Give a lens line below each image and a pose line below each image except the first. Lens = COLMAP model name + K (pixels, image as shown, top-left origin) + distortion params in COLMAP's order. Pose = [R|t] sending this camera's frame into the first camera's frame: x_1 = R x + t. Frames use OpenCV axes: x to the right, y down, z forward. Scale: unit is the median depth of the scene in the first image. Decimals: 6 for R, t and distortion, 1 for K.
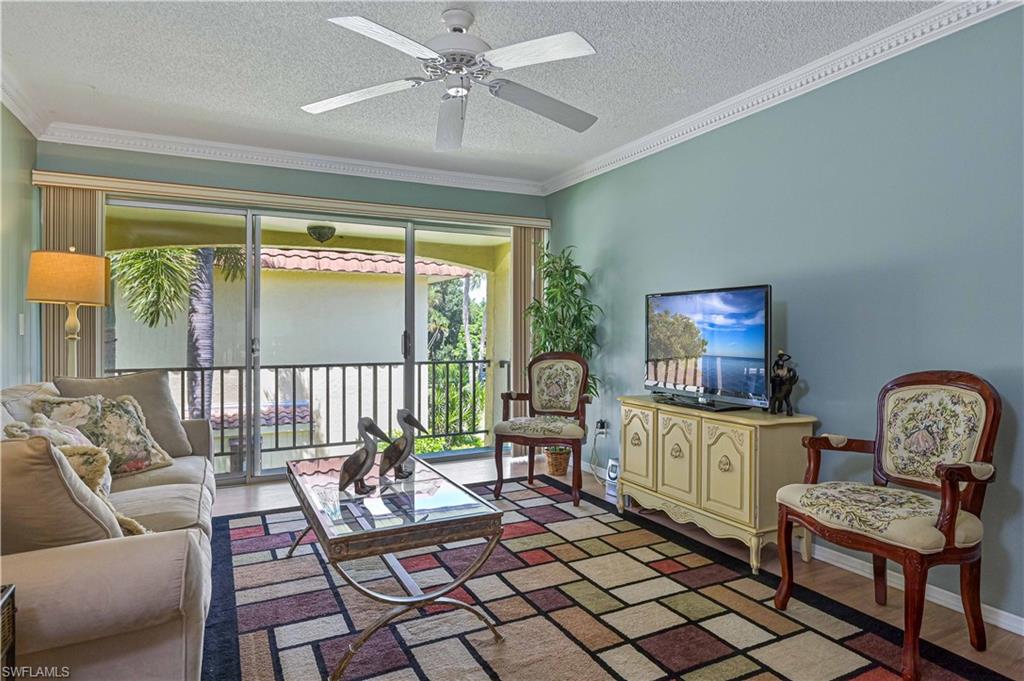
lens RADIAL K [[587.0, 0, 512.1], [0, 587.0, 335.9], [0, 0, 1]] dist [0.001972, 0.000028]
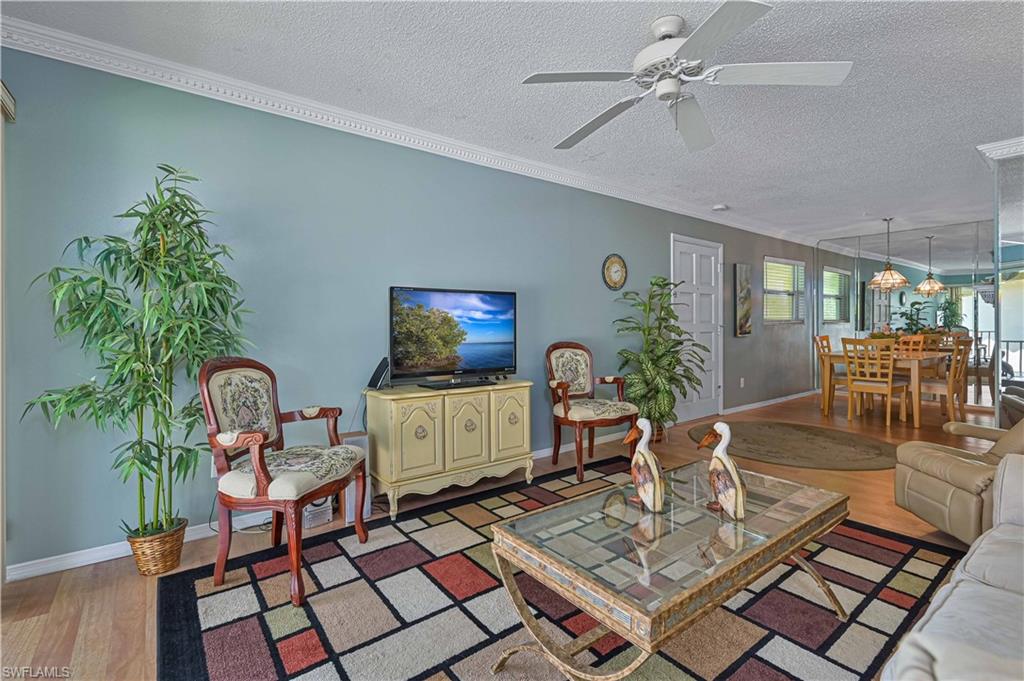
lens RADIAL K [[467.8, 0, 512.1], [0, 467.8, 331.5], [0, 0, 1]] dist [-0.001311, -0.000247]
pose [[-0.181399, -0.011558, 0.983342, -0.652384], [0.016050, 0.999763, 0.014711, -0.004890], [-0.983279, 0.018451, -0.181170, 1.077176]]
